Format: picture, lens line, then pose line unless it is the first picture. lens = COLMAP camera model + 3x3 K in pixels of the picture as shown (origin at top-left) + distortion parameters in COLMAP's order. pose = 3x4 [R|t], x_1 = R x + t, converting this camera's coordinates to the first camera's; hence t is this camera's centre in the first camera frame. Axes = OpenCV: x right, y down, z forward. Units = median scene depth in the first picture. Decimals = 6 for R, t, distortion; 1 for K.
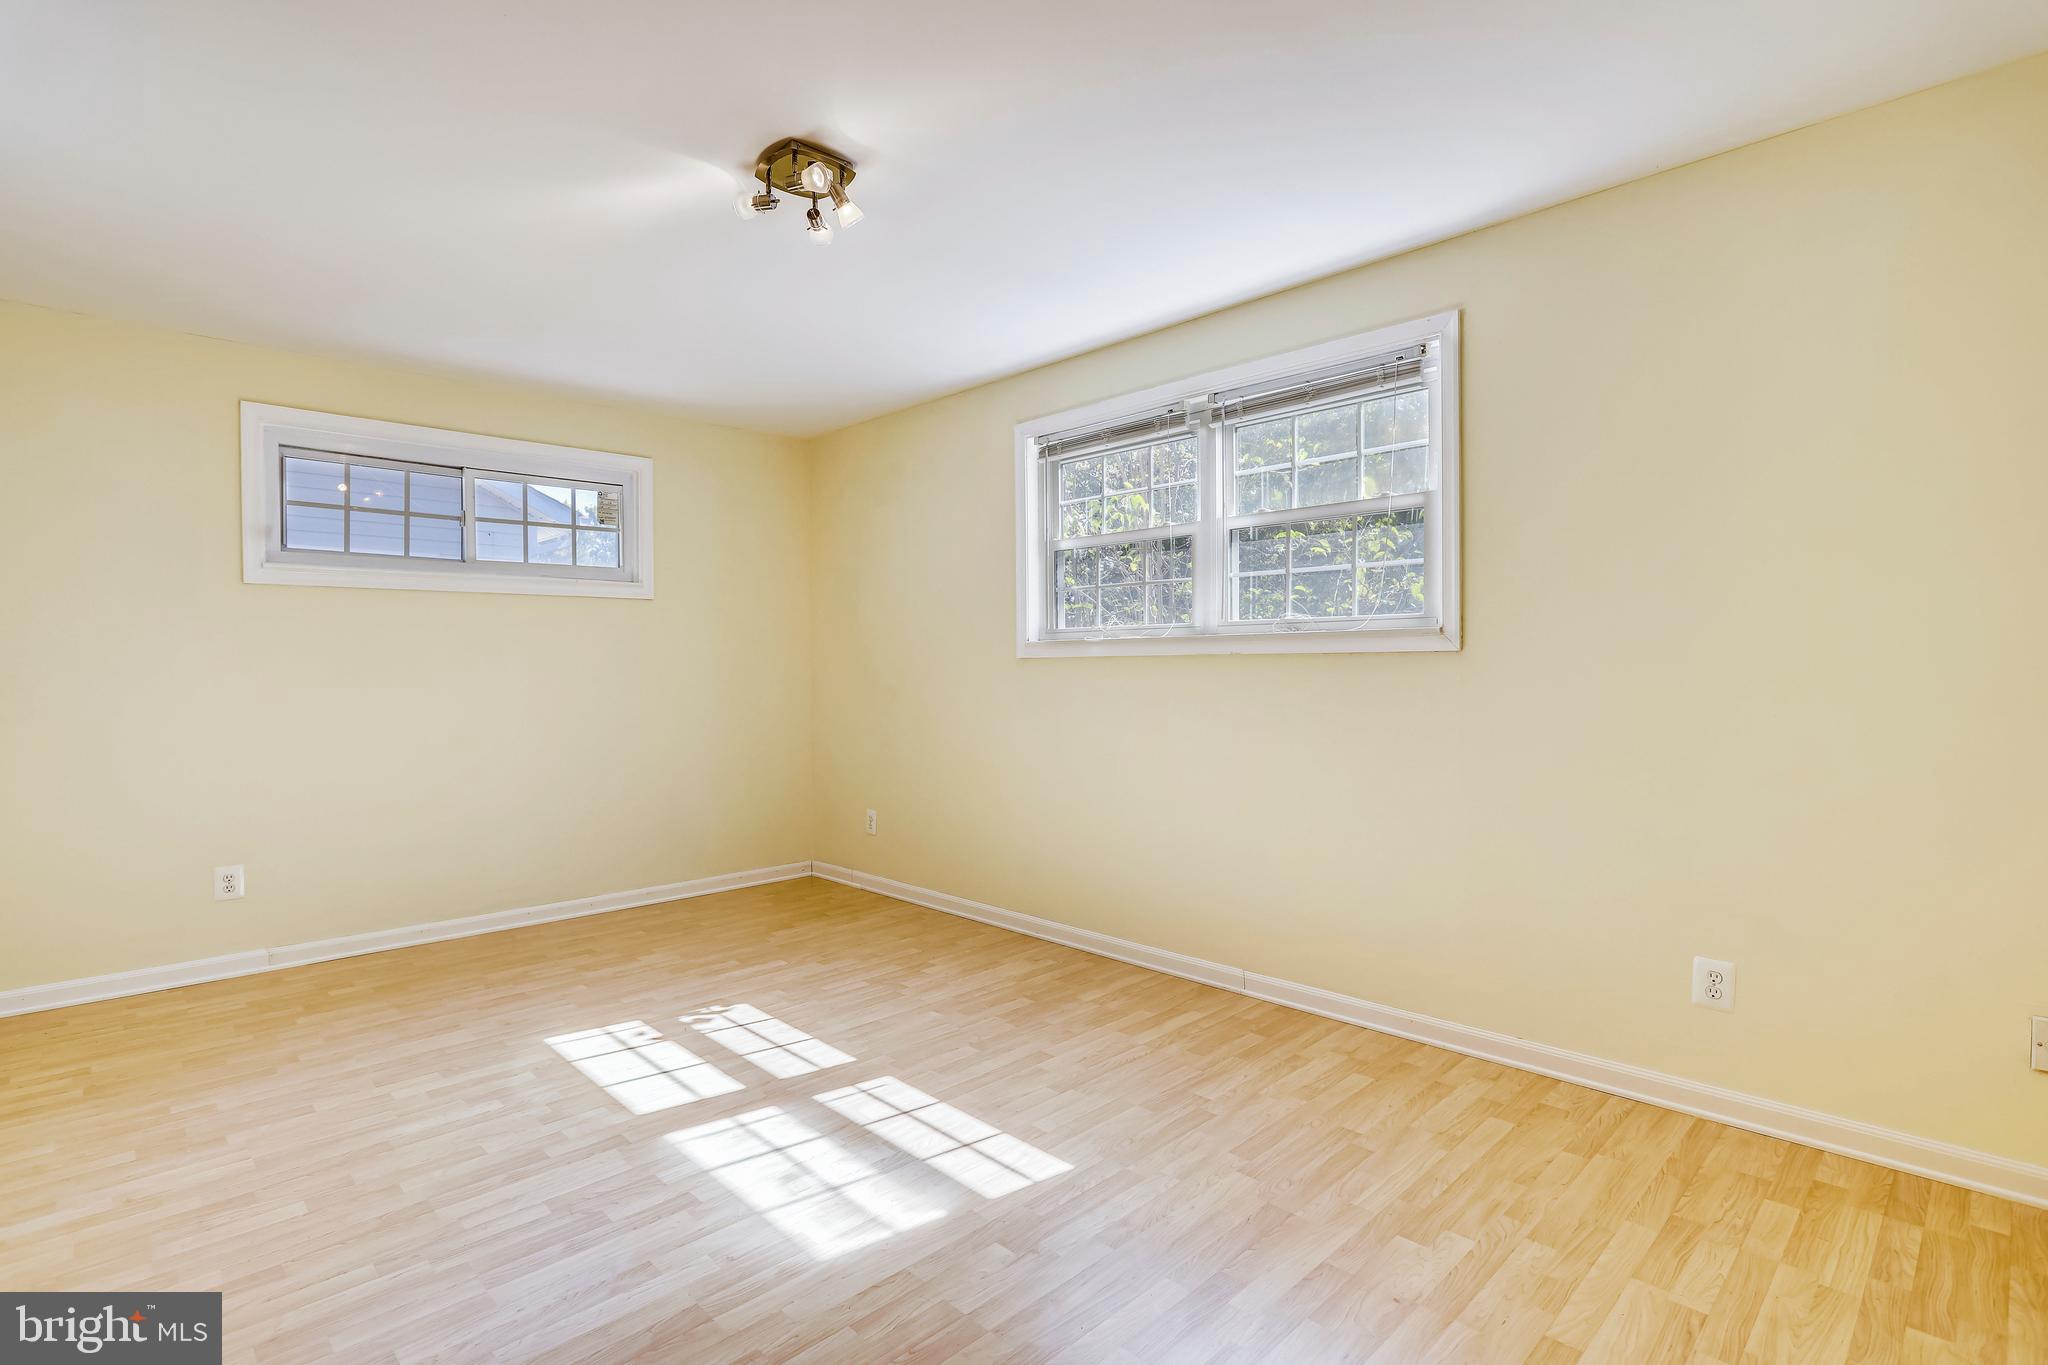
lens RADIAL K [[974.2, 0, 1030.2], [0, 974.2, 665.9], [0, 0, 1]] dist [-0.009082, 0.001872]
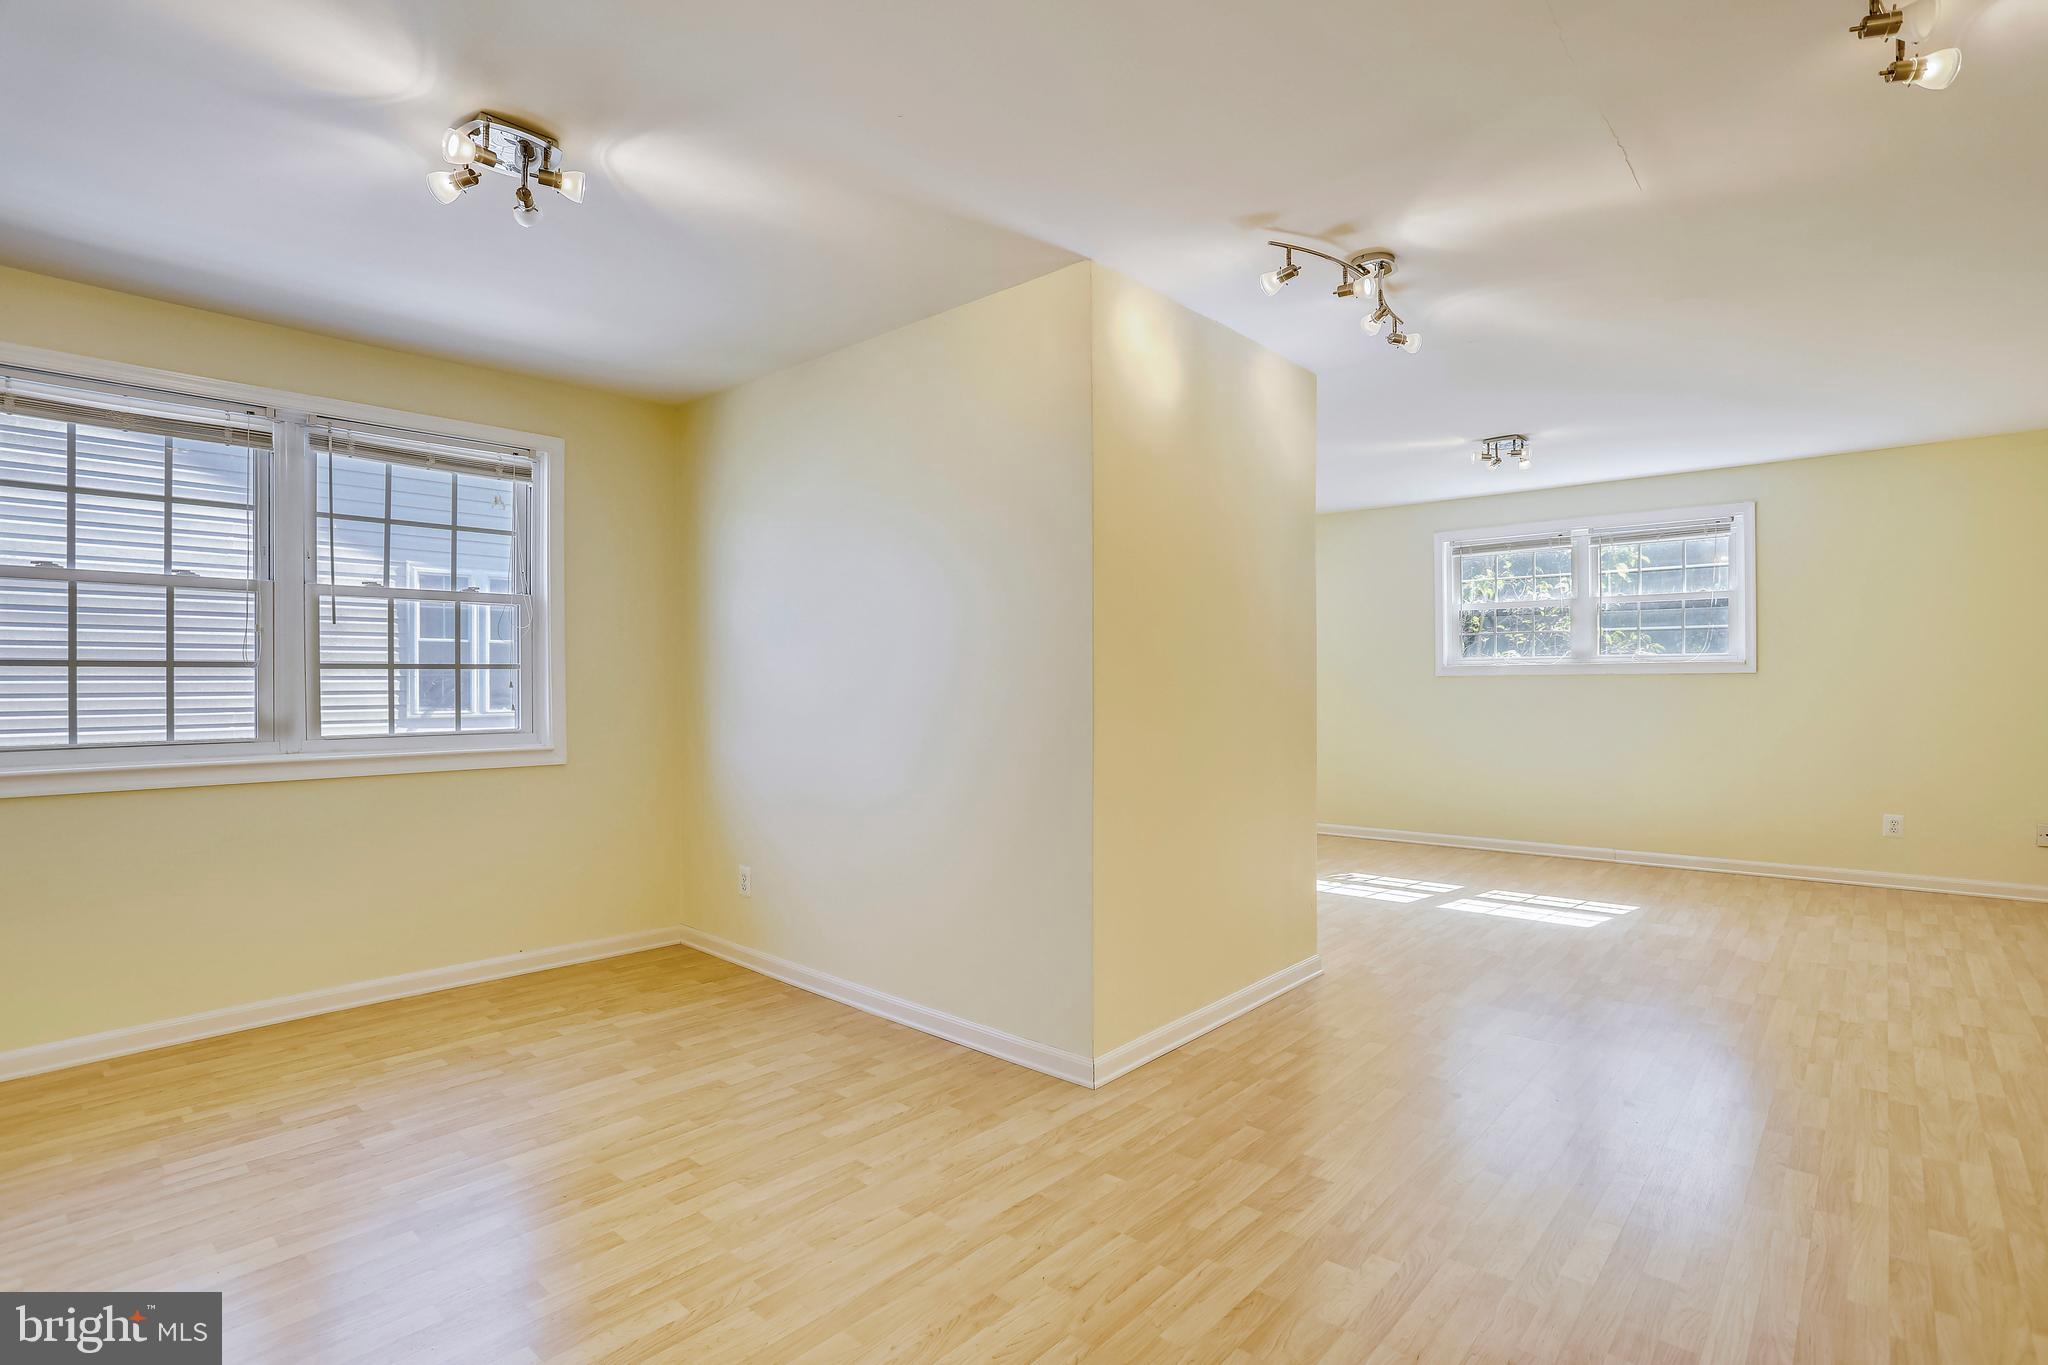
lens RADIAL K [[986.9, 0, 1030.9], [0, 986.9, 687.7], [0, 0, 1]] dist [-0.061296, 0.030369]
pose [[0.996752, 0.001750, 0.080514, -1.148000], [-0.002286, 0.999976, 0.006567, 0.003752], [-0.080501, -0.006730, 0.996732, -0.811609]]
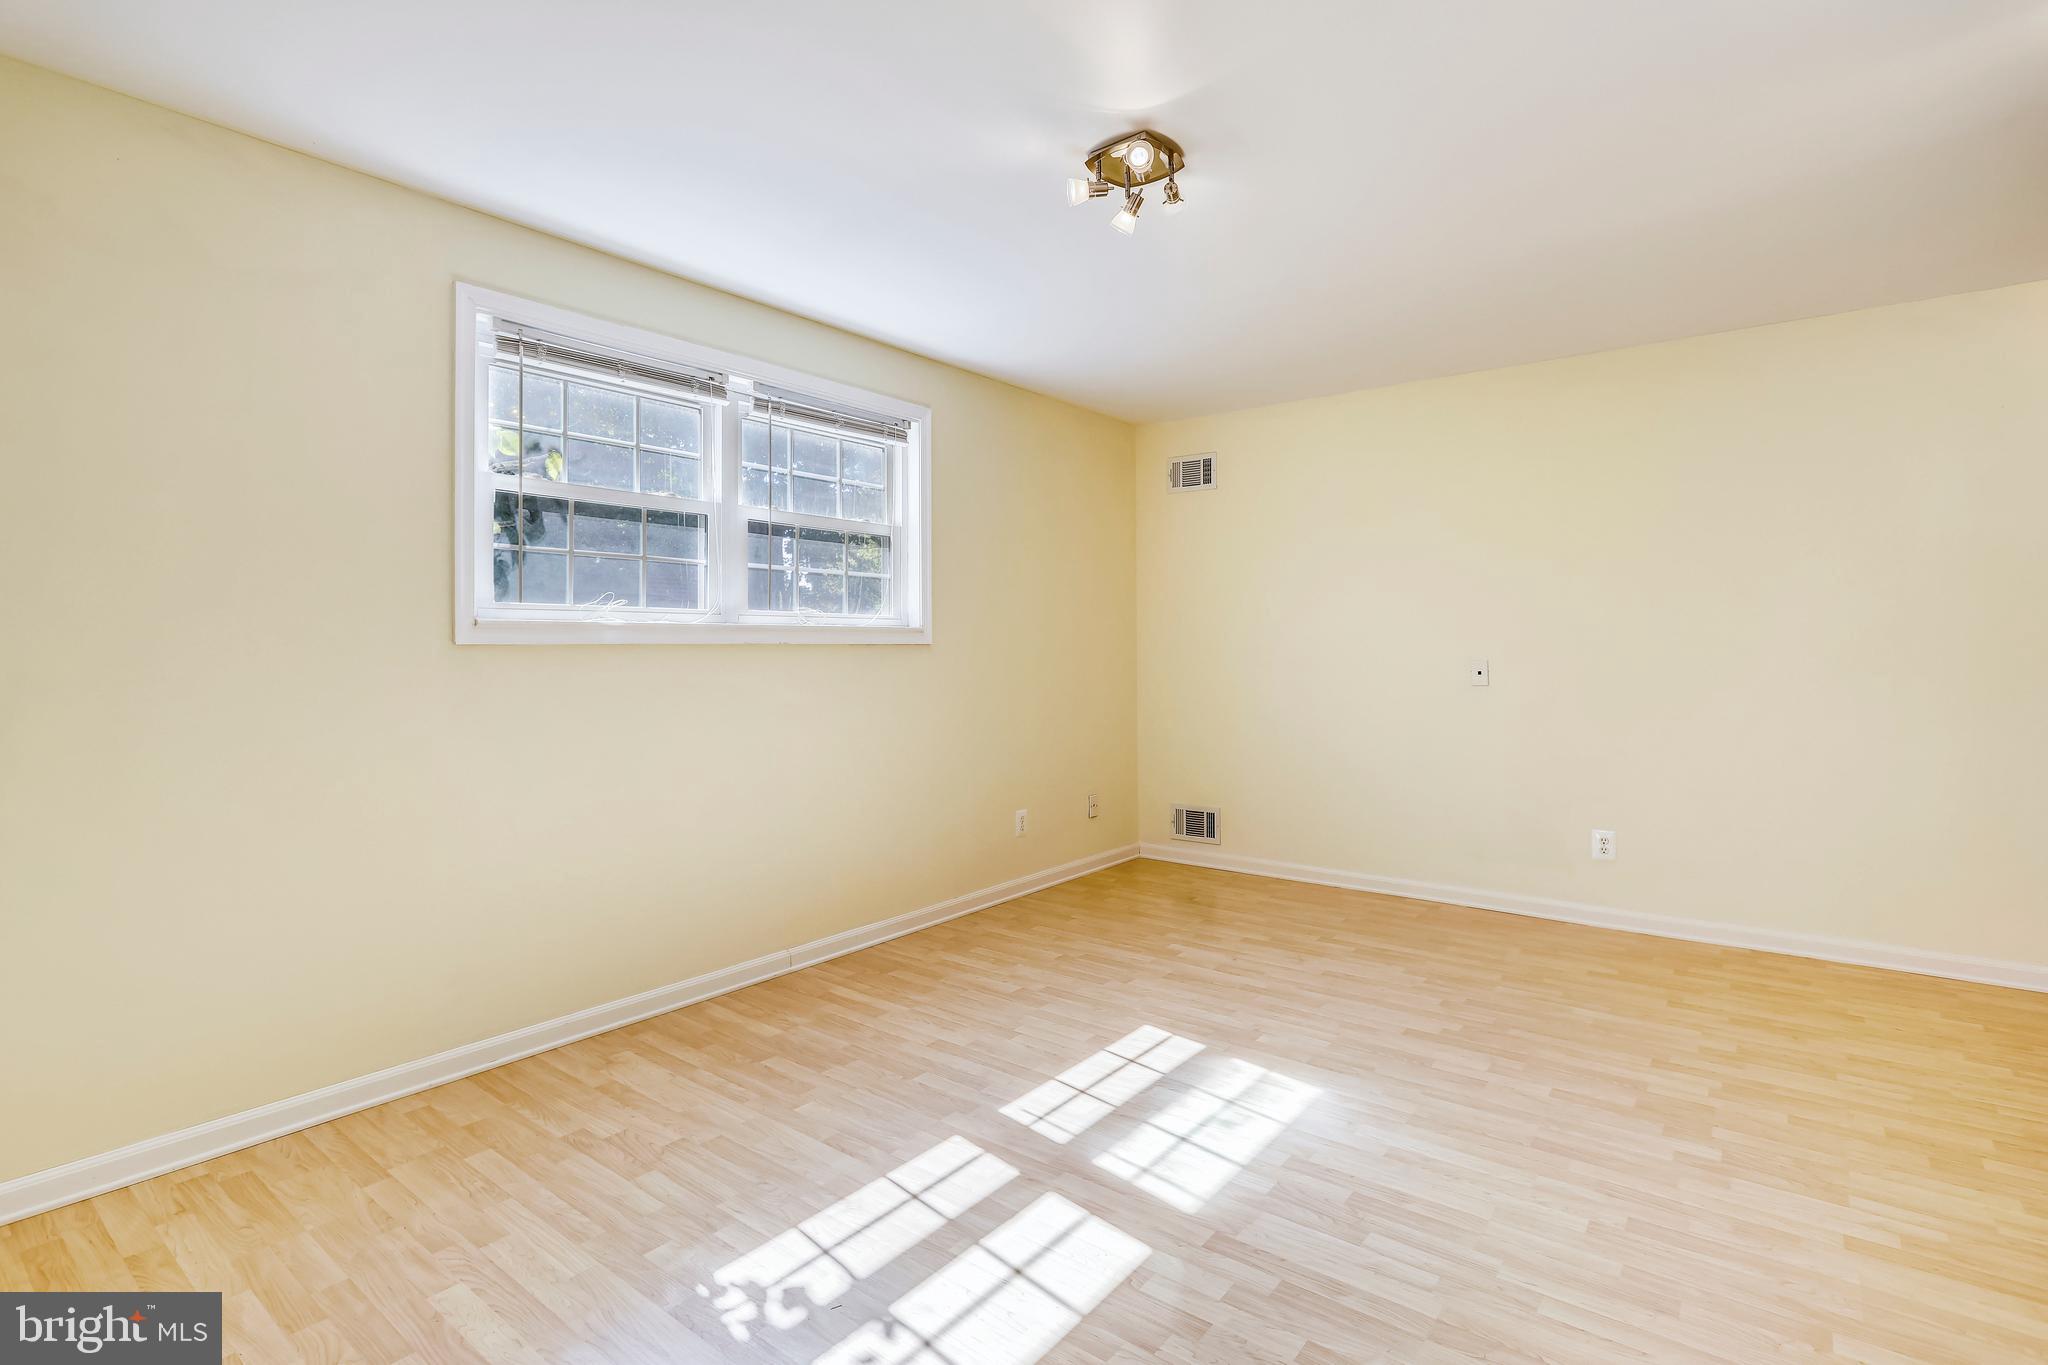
lens RADIAL K [[993.2, 0, 1023.0], [0, 993.2, 637.6], [0, 0, 1]] dist [-0.005873, -0.000091]
pose [[-0.137711, 0.018965, 0.990291, -0.994303], [0.002824, 0.999820, -0.018755, 0.003956], [-0.990468, 0.000214, -0.137740, 1.036355]]
